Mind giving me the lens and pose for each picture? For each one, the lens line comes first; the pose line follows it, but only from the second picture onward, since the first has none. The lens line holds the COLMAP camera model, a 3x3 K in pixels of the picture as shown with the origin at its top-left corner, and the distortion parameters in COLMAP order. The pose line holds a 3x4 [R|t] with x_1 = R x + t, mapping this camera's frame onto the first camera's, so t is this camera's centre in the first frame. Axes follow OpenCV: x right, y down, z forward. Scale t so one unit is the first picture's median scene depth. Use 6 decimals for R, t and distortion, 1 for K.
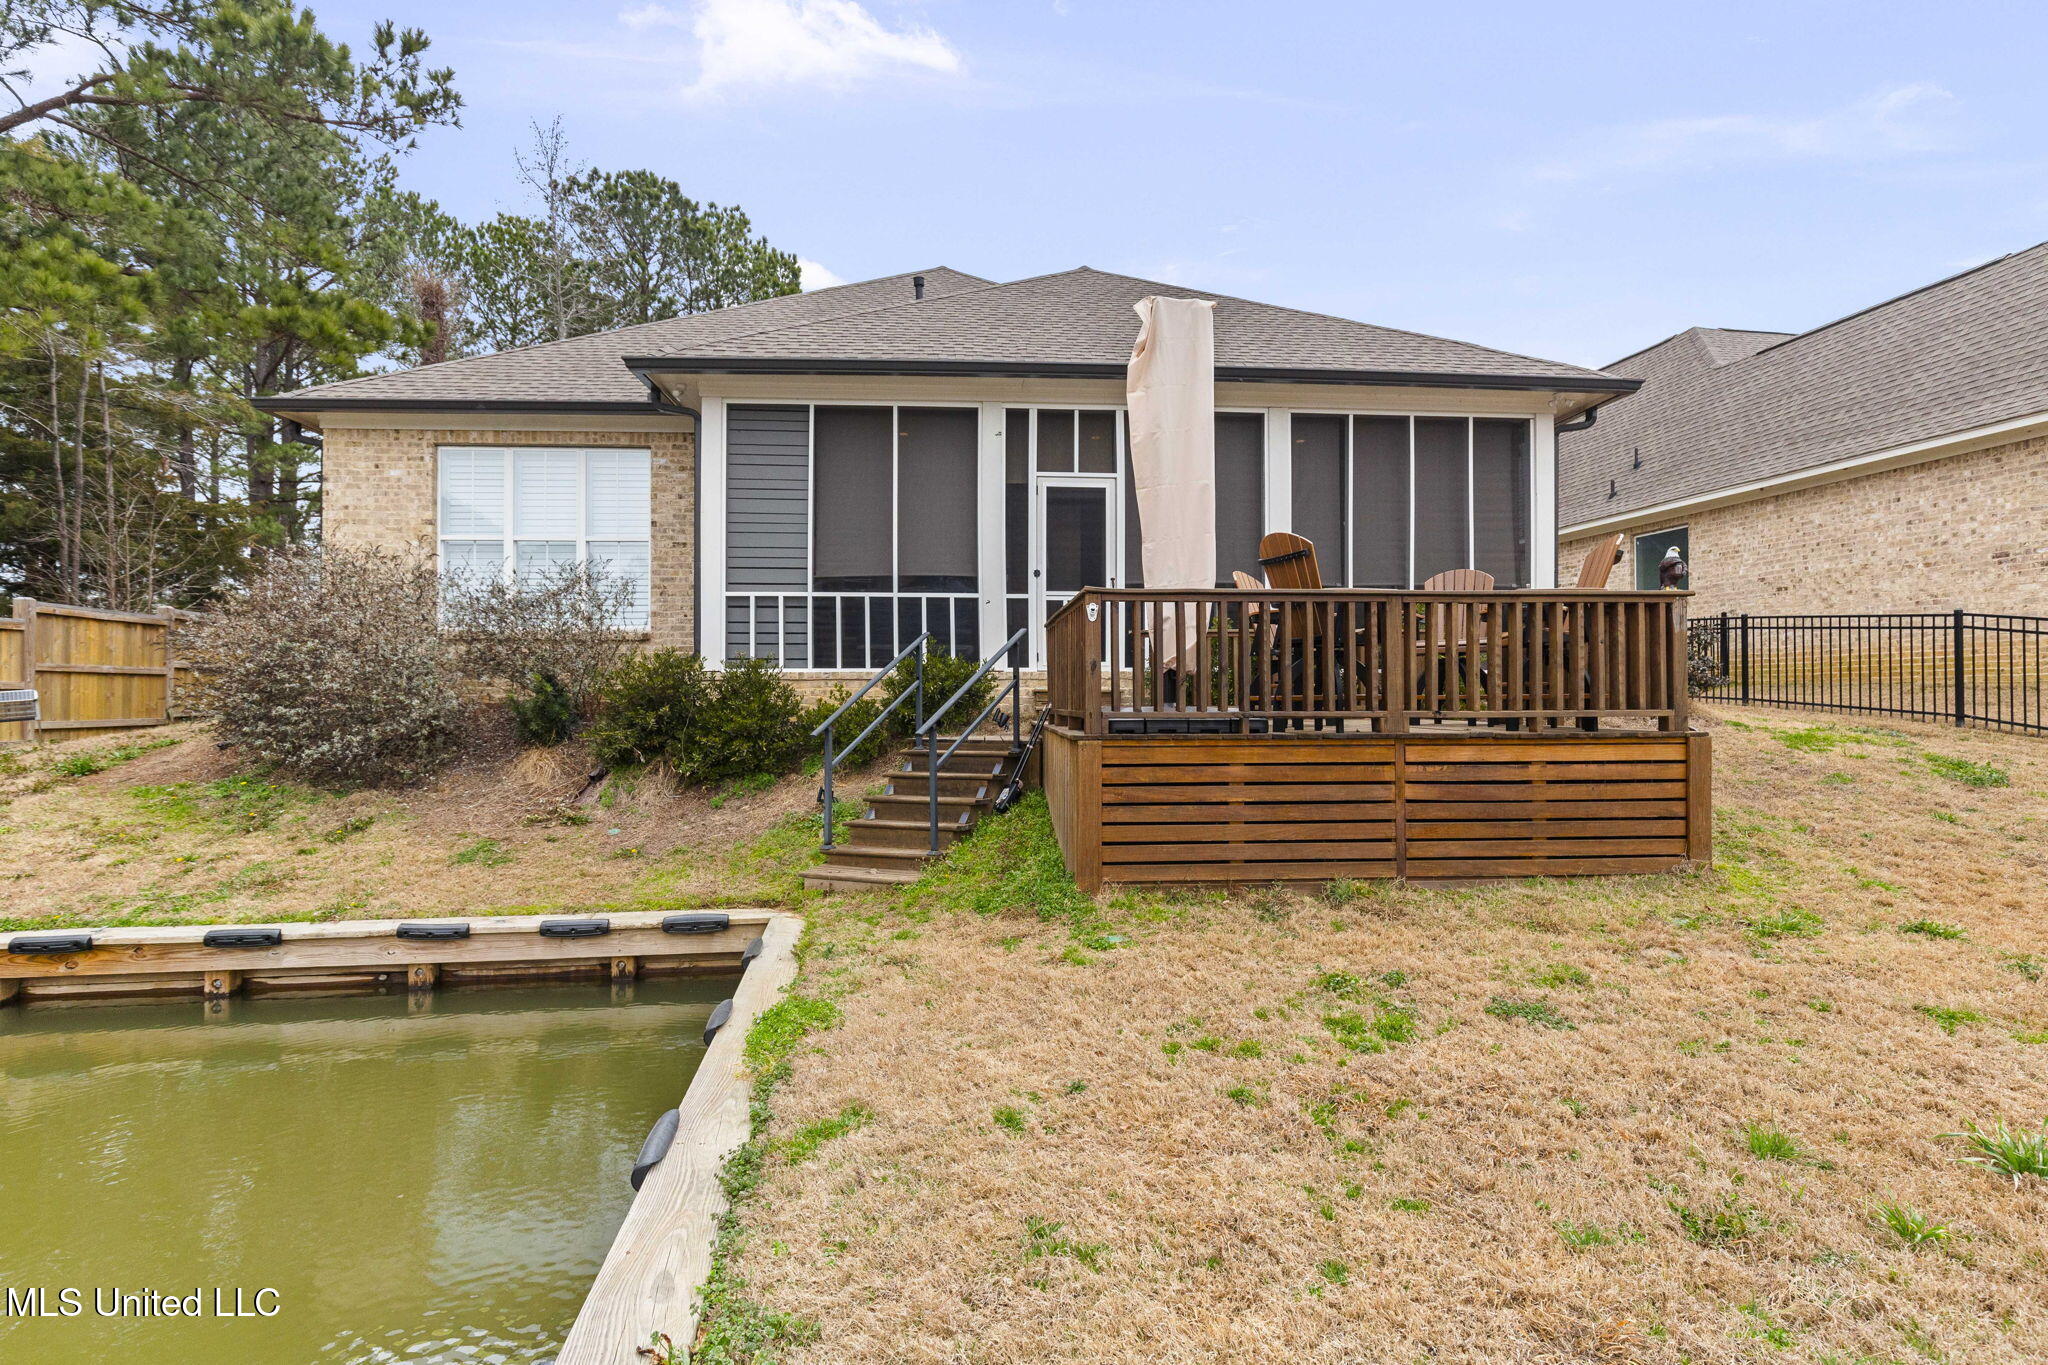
lens RADIAL K [[1024.7, 0, 1024.0], [0, 1024.7, 682.5], [0, 0, 1]] dist [-0.003863, -0.000171]
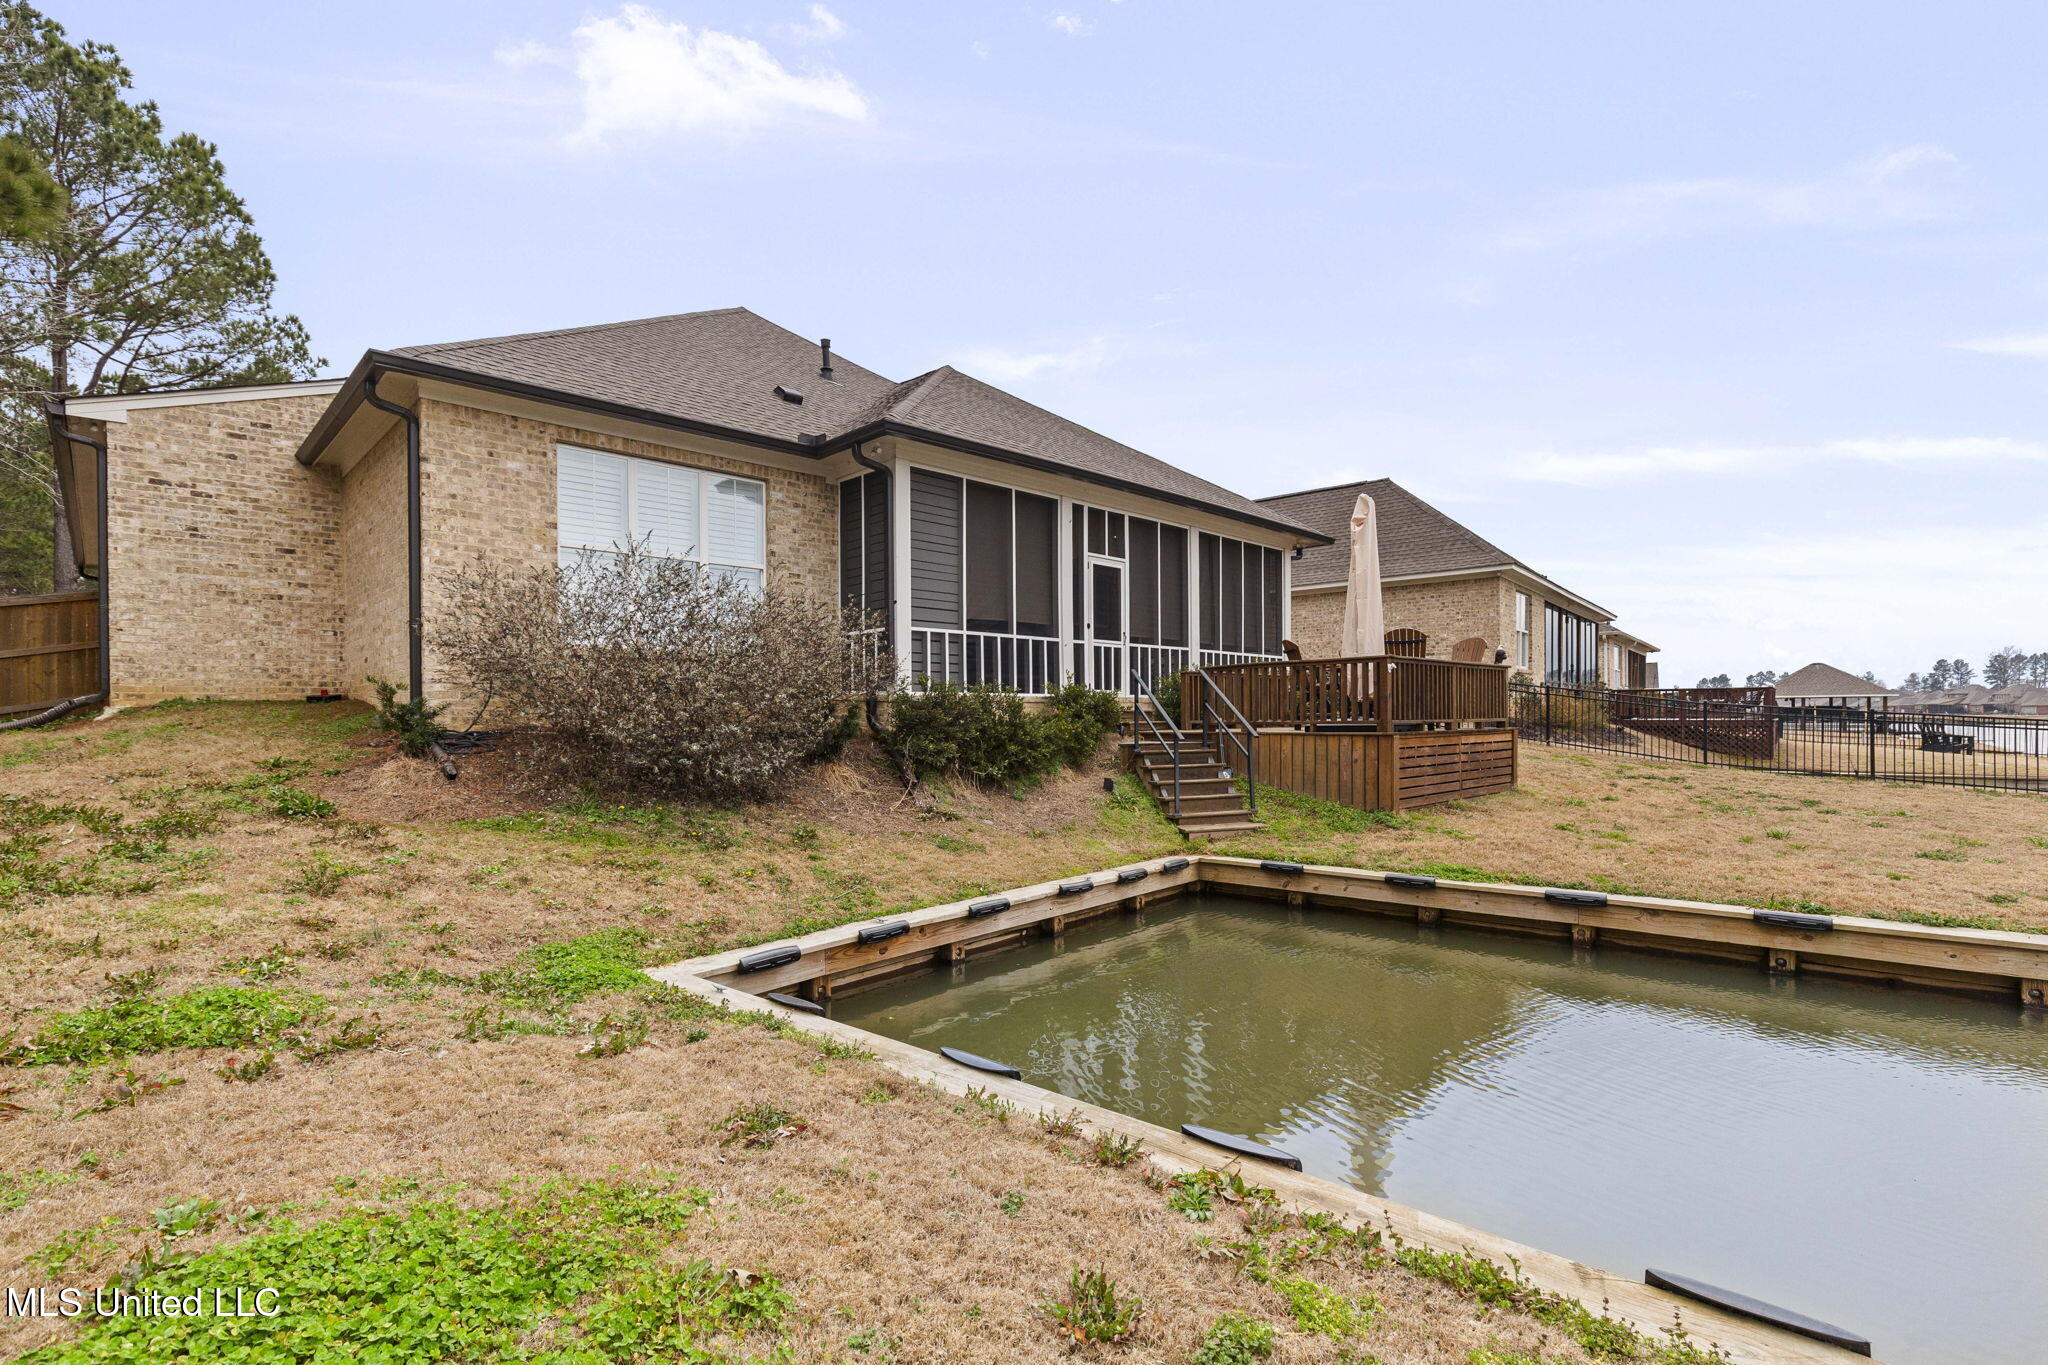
lens RADIAL K [[993.9, 0, 1099.4], [0, 993.9, 714.6], [0, 0, 1]] dist [0.003351, 0.000266]
pose [[0.717502, -0.002273, 0.696553, -0.910557], [-0.004361, 0.999960, 0.007755, 0.002710], [-0.696543, -0.008602, 0.717464, 0.025824]]
